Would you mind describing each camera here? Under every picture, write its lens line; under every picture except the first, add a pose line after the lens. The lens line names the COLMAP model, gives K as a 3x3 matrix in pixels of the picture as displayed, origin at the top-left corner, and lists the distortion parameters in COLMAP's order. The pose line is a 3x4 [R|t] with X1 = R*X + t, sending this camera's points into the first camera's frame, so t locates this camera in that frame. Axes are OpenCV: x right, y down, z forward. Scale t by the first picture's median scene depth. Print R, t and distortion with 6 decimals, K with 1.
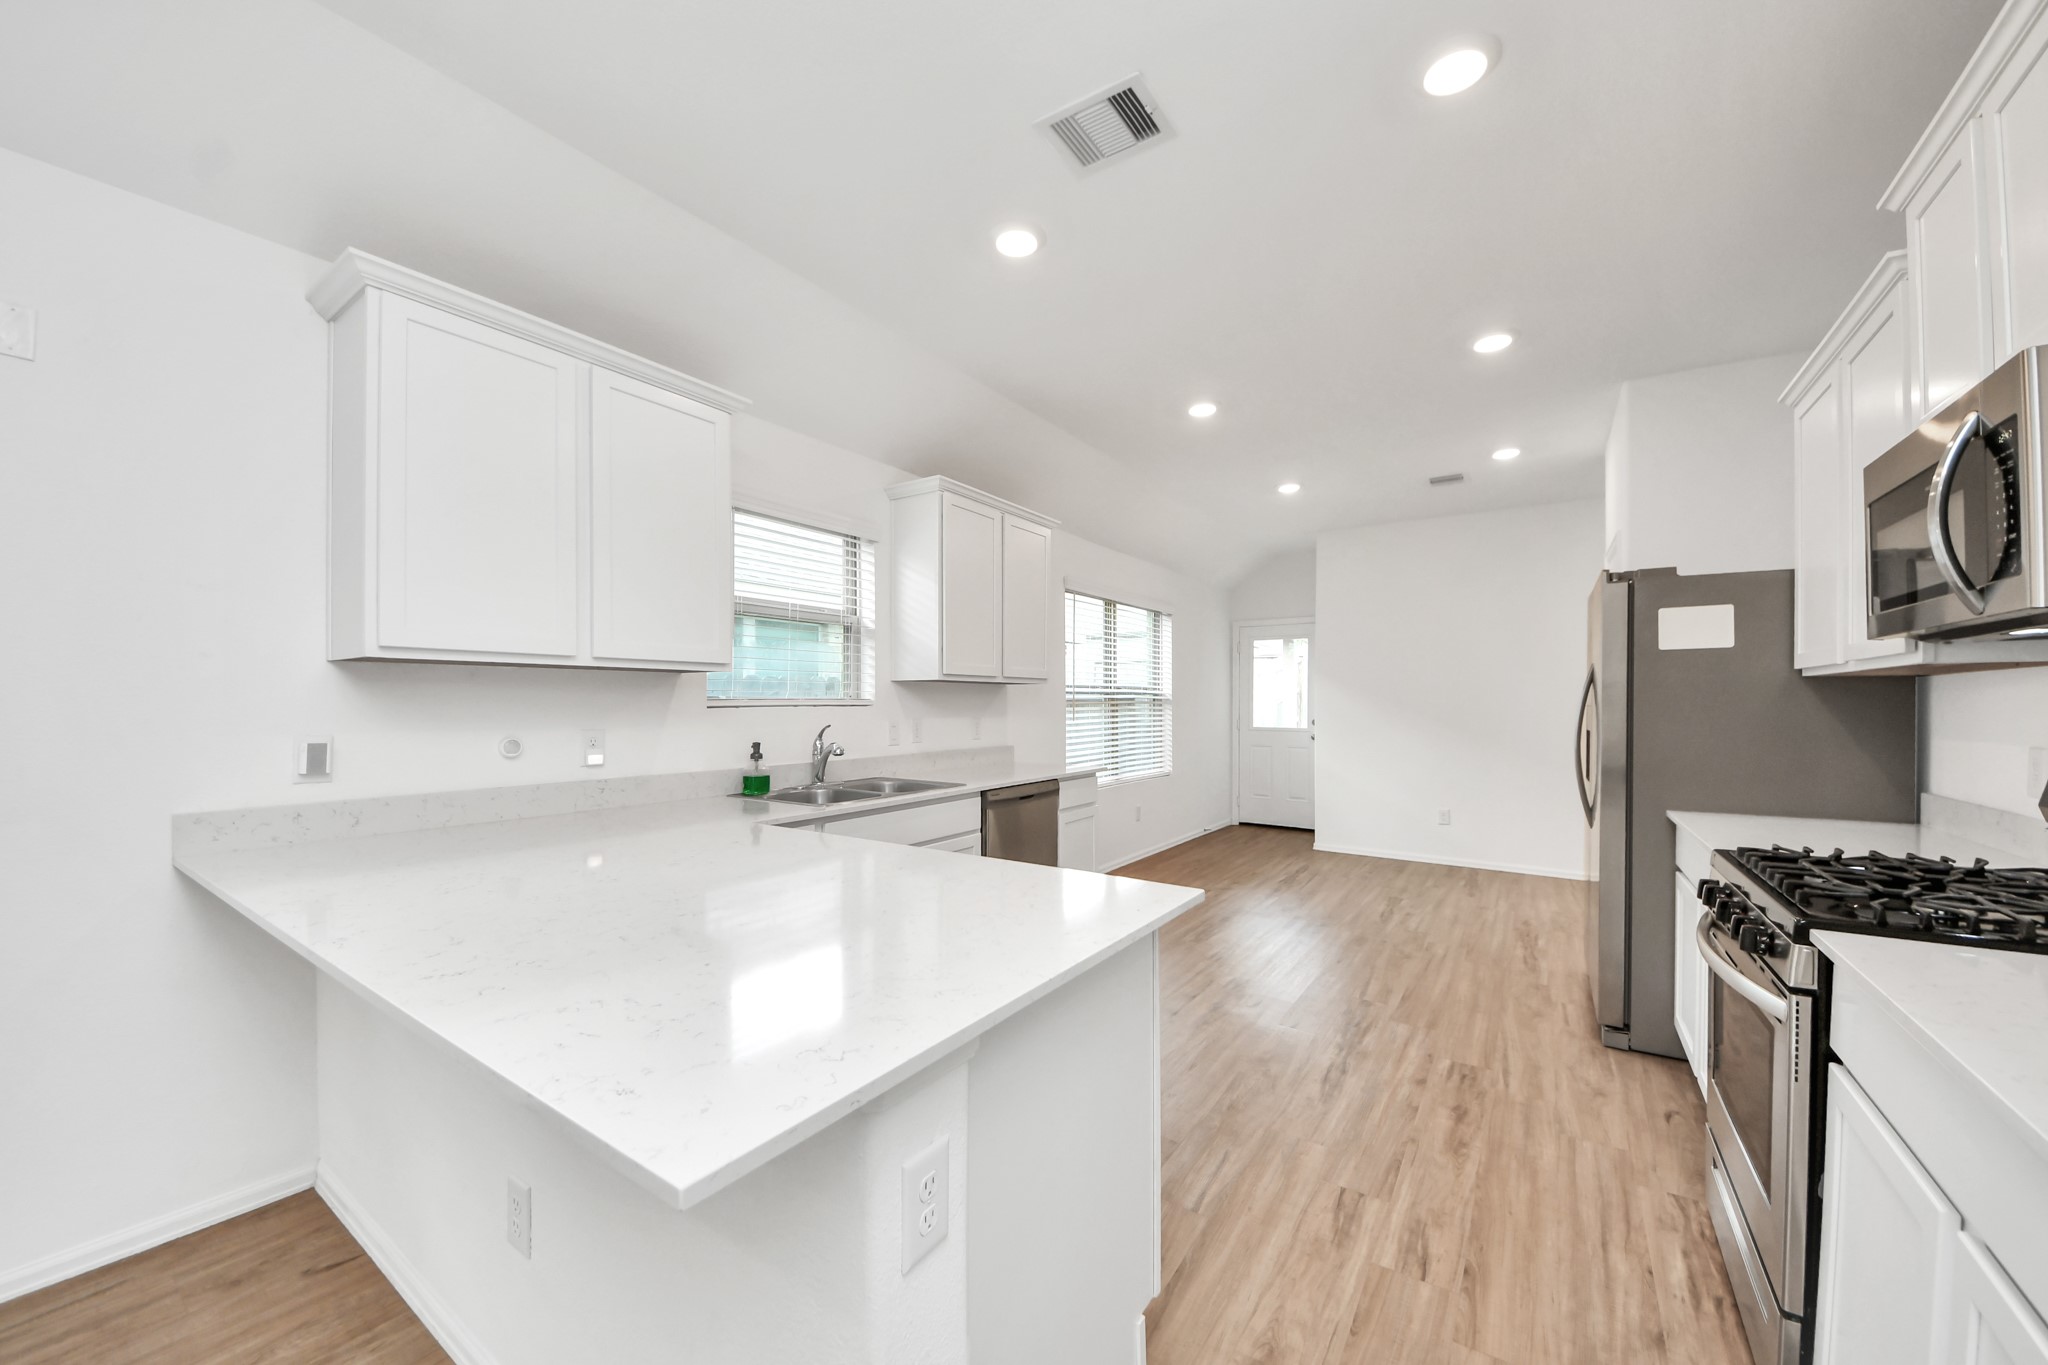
lens RADIAL K [[745.6, 0, 1029.3], [0, 745.6, 695.8], [0, 0, 1]] dist [0.041683, -0.028635]
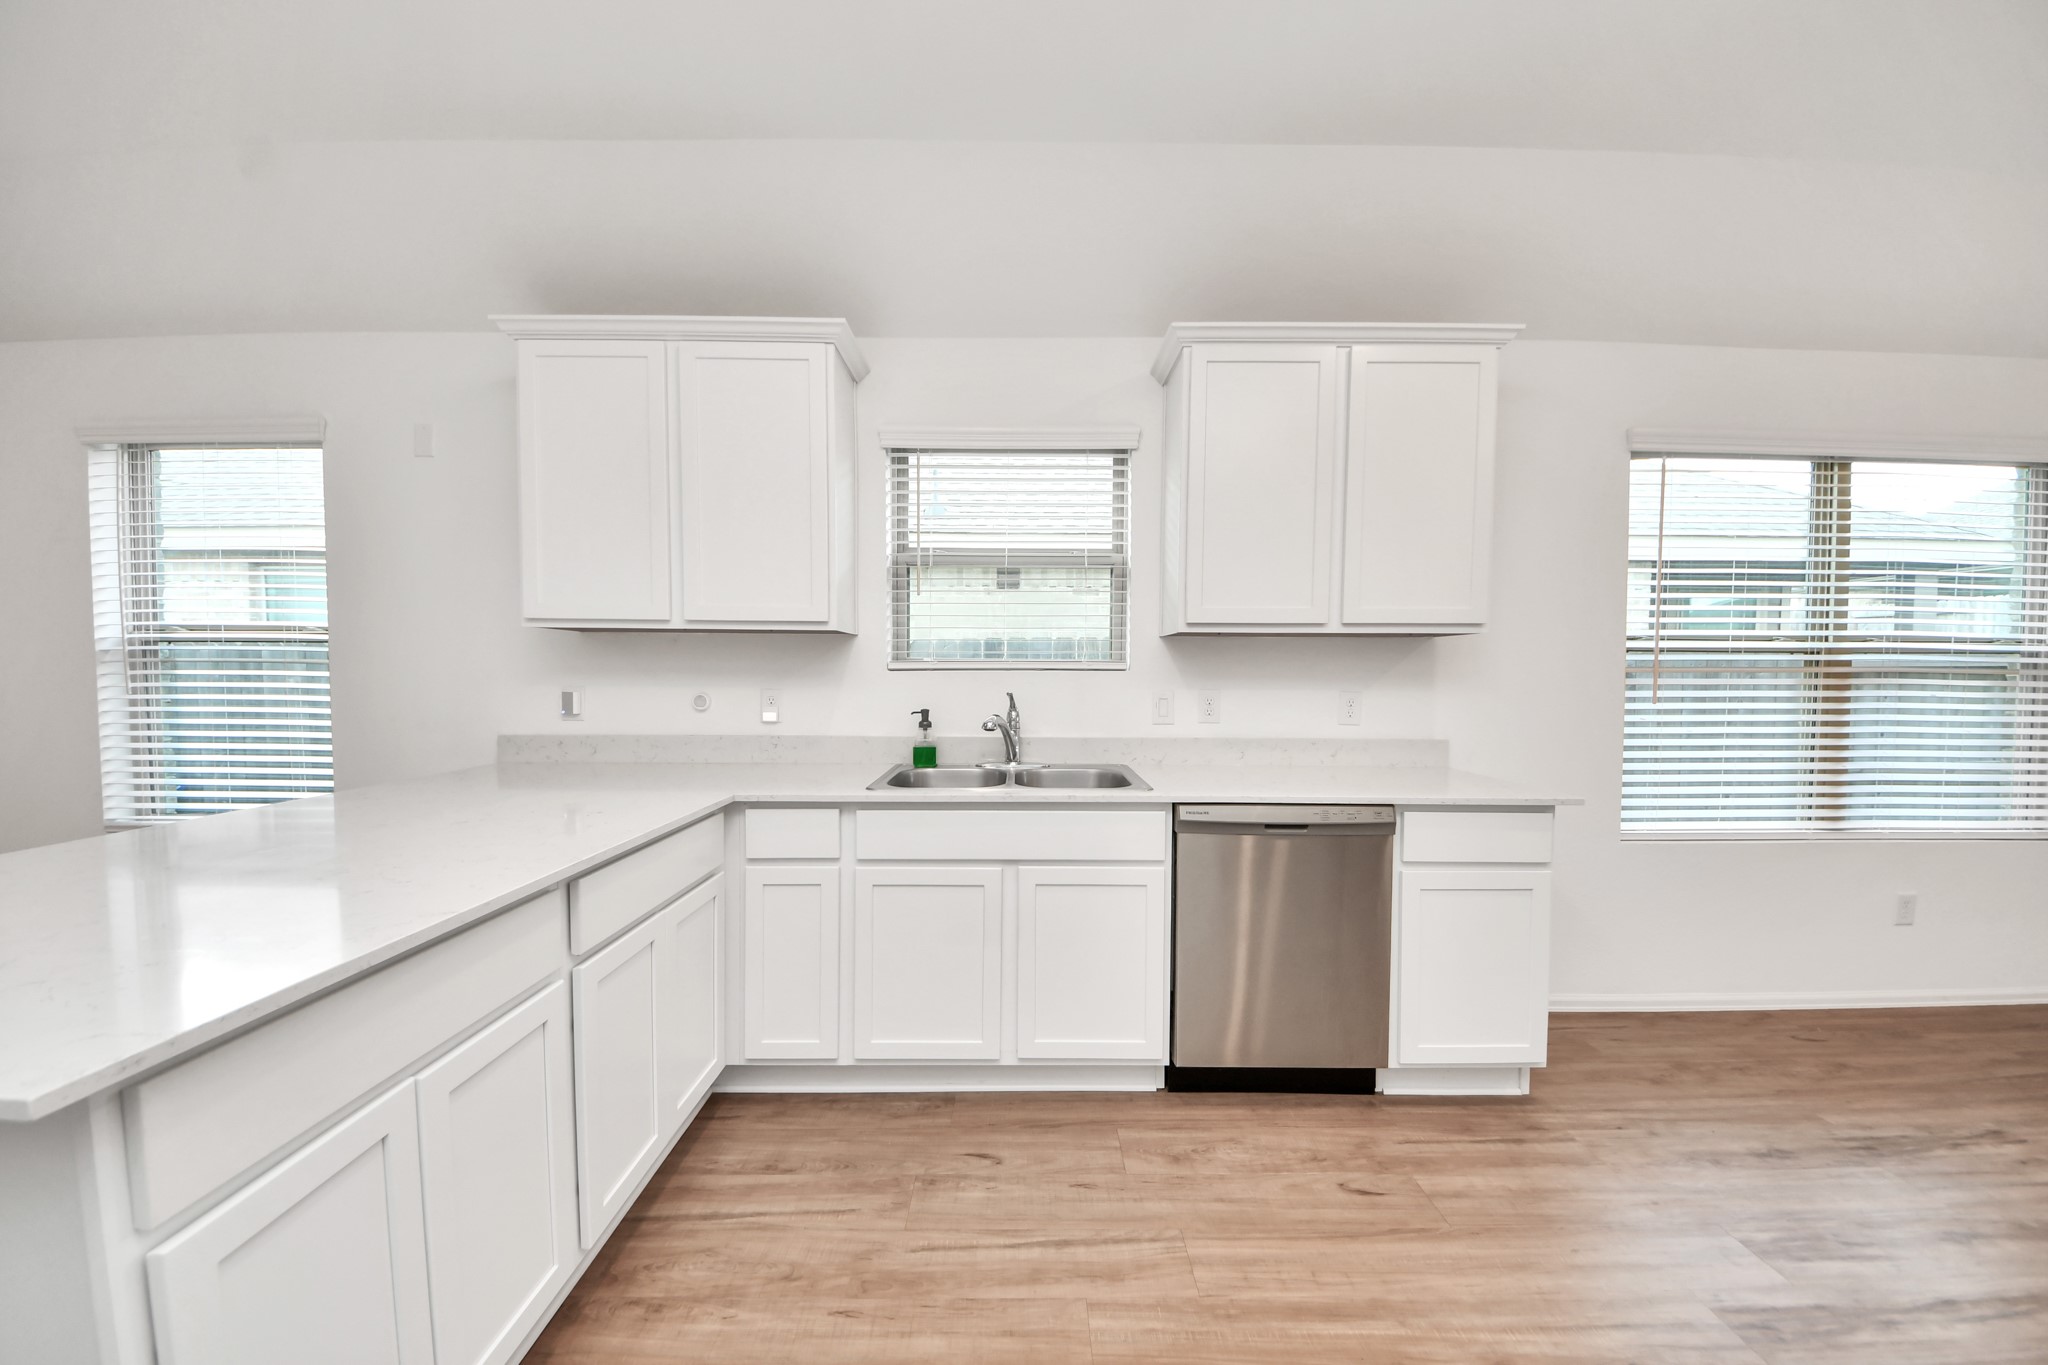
lens RADIAL K [[733.0, 0, 1027.2], [0, 733.0, 694.7], [0, 0, 1]] dist [0.018612, -0.016993]
pose [[0.565465, 0.033723, -0.824082, 0.365572], [0.002078, 0.999102, 0.042311, 0.007003], [0.824769, -0.025638, 0.564888, 0.523120]]
